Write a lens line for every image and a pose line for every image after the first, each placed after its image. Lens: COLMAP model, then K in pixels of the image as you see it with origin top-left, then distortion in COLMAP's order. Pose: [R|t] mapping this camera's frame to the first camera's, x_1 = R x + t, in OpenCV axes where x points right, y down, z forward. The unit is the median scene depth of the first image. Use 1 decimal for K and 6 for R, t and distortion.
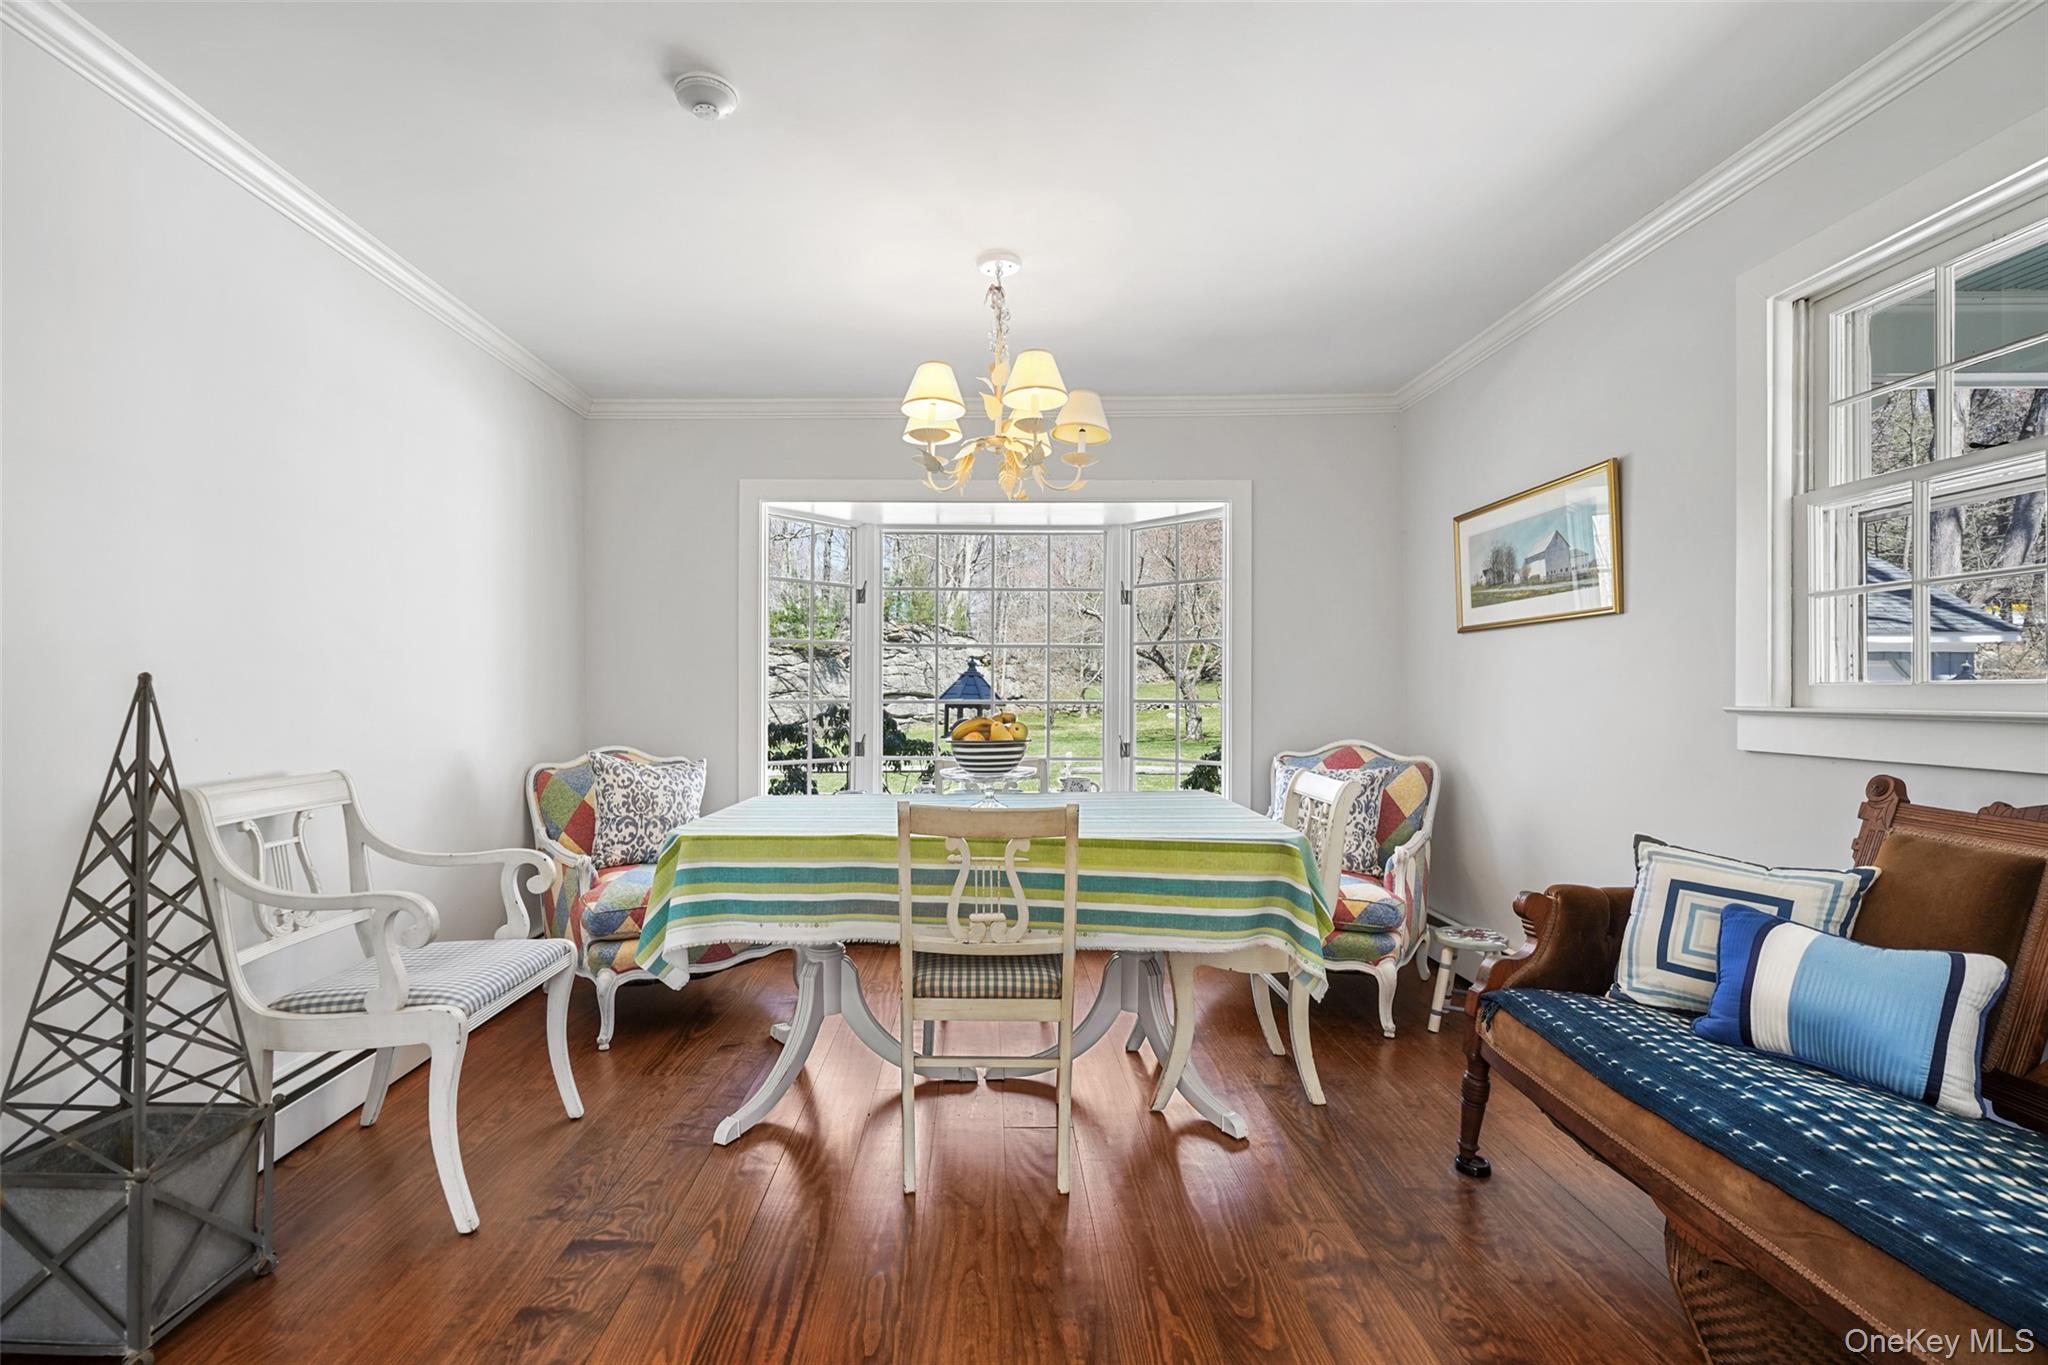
lens RADIAL K [[964.2, 0, 1022.5], [0, 964.2, 697.3], [0, 0, 1]] dist [0.024569, -0.000012]
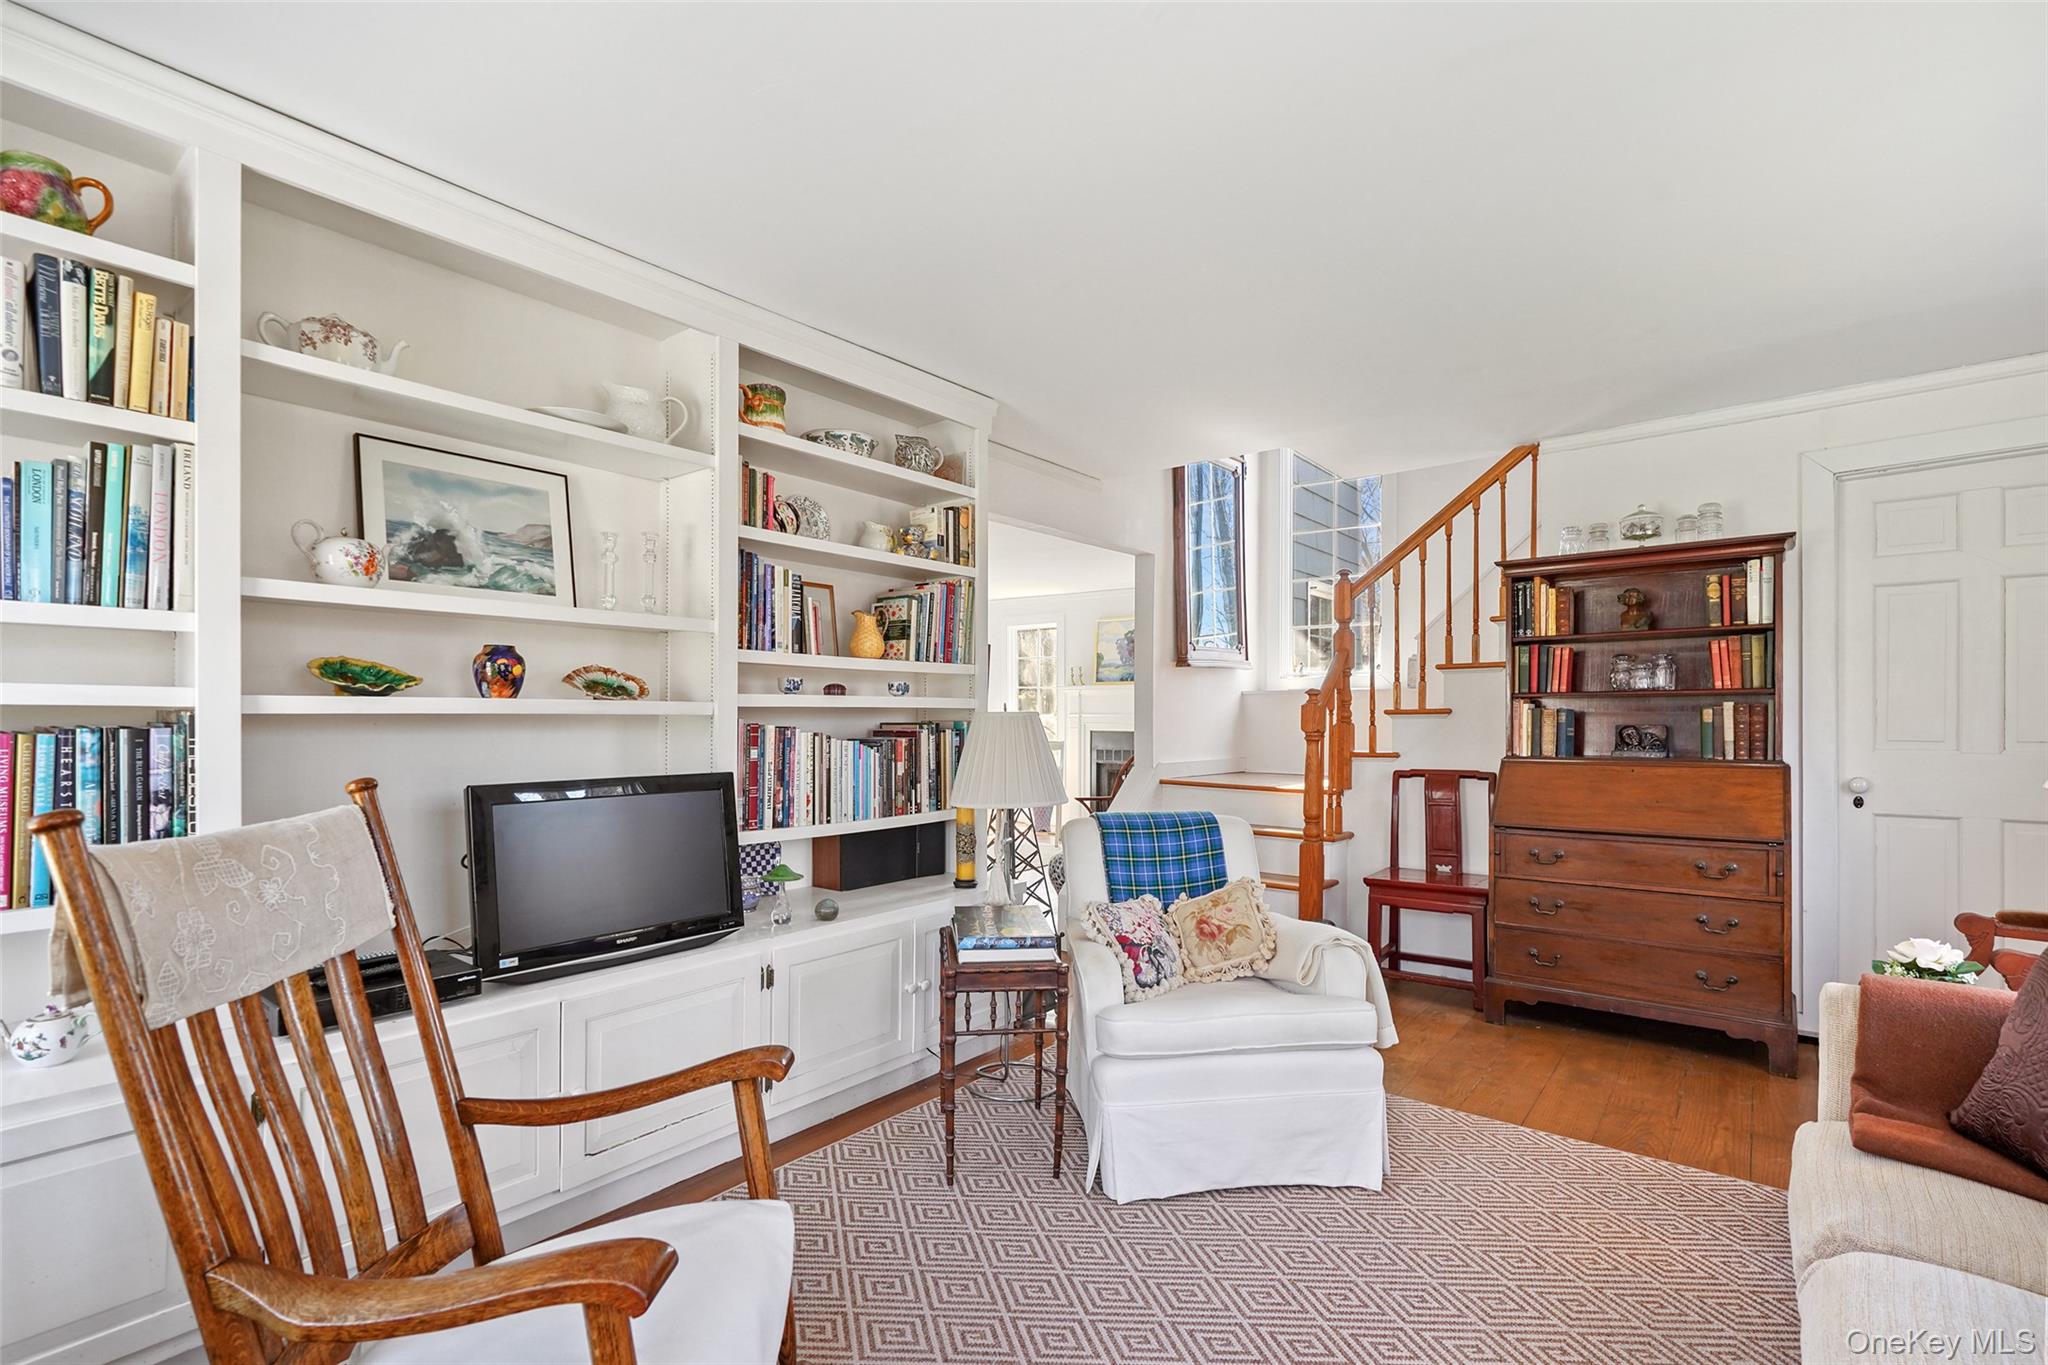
lens RADIAL K [[964.2, 0, 1022.5], [0, 964.2, 697.3], [0, 0, 1]] dist [0.024569, -0.000012]
pose [[0.752708, -0.024147, -0.657911, 0.423633], [0.001802, 0.999399, -0.034619, -0.000484], [0.658352, 0.024872, 0.752299, -0.475073]]
